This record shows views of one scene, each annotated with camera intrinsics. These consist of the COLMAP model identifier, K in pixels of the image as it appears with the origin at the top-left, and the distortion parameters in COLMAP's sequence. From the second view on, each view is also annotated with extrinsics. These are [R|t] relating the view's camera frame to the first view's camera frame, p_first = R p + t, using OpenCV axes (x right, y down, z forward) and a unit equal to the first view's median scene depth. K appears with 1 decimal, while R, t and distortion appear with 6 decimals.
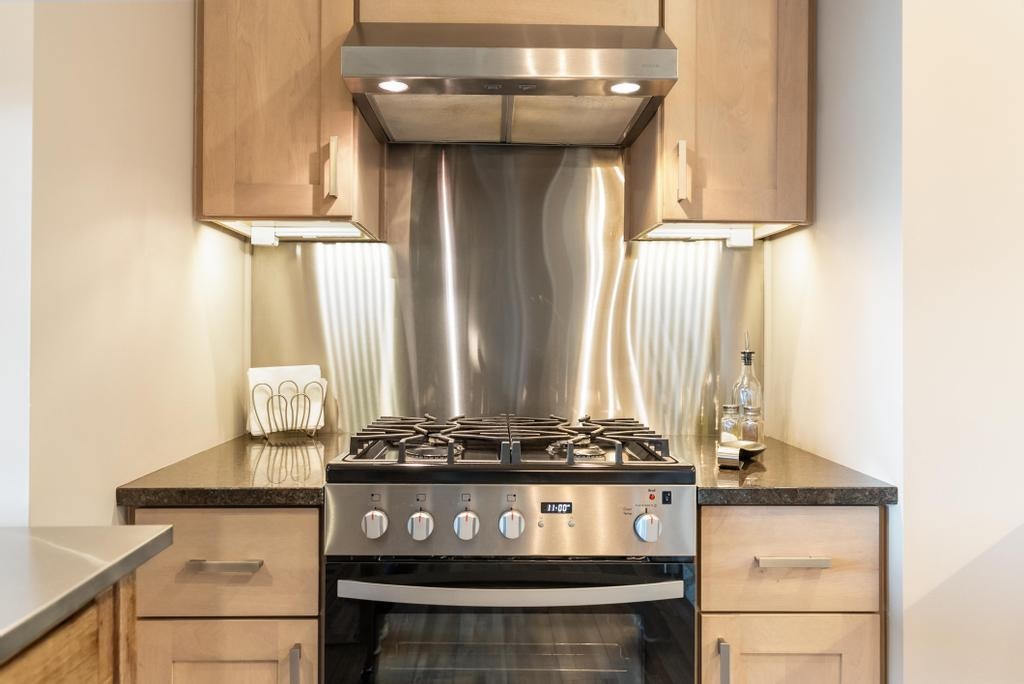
lens RADIAL K [[810.5, 0, 505.9], [0, 810.5, 338.5], [0, 0, 1]] dist [0.007298, -0.001194]
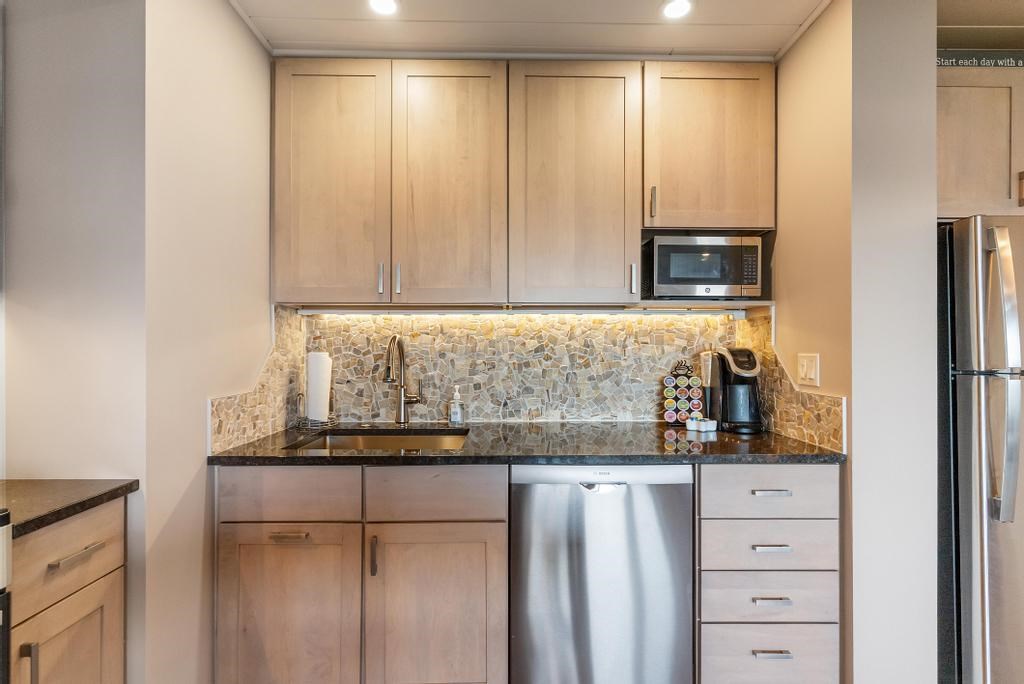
lens RADIAL K [[489.1, 0, 510.9], [0, 489.1, 343.5], [0, 0, 1]] dist [-0.002613, 0.001377]
pose [[-0.002507, 0.006815, 0.999974, -0.469057], [0.007952, 0.999945, -0.006795, -0.068889], [-0.999965, 0.007934, -0.002562, 0.268439]]
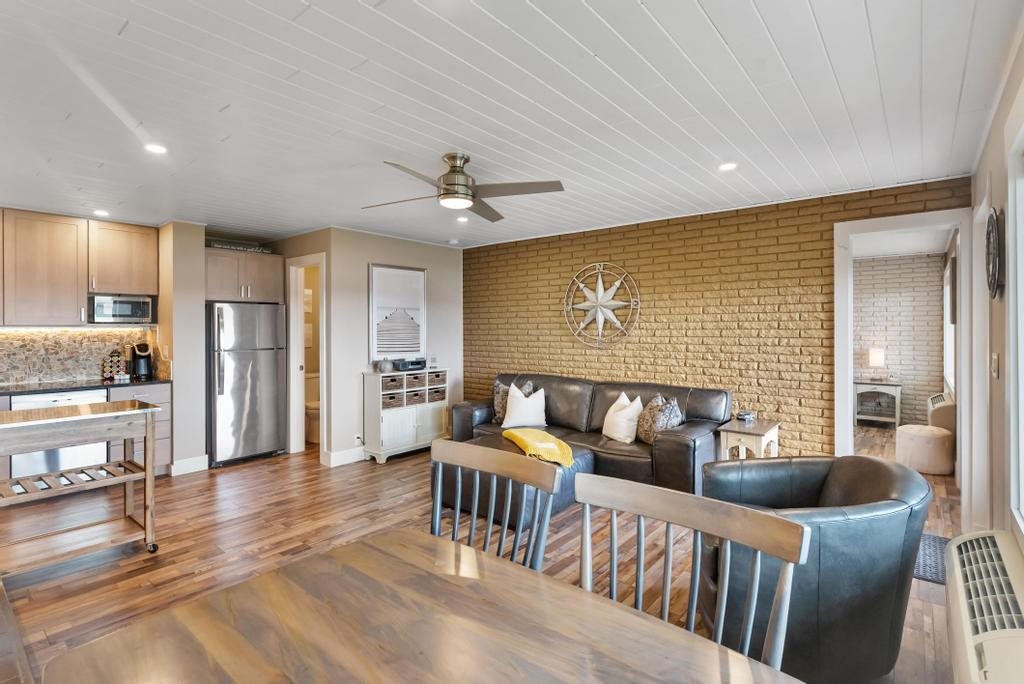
lens RADIAL K [[489.1, 0, 510.3], [0, 489.1, 327.1], [0, 0, 1]] dist [-0.002613, 0.001377]
pose [[-0.765136, -0.002727, 0.643863, -3.344313], [0.004175, 0.999949, 0.009196, -0.200621], [-0.643855, 0.009724, -0.765086, 0.564094]]
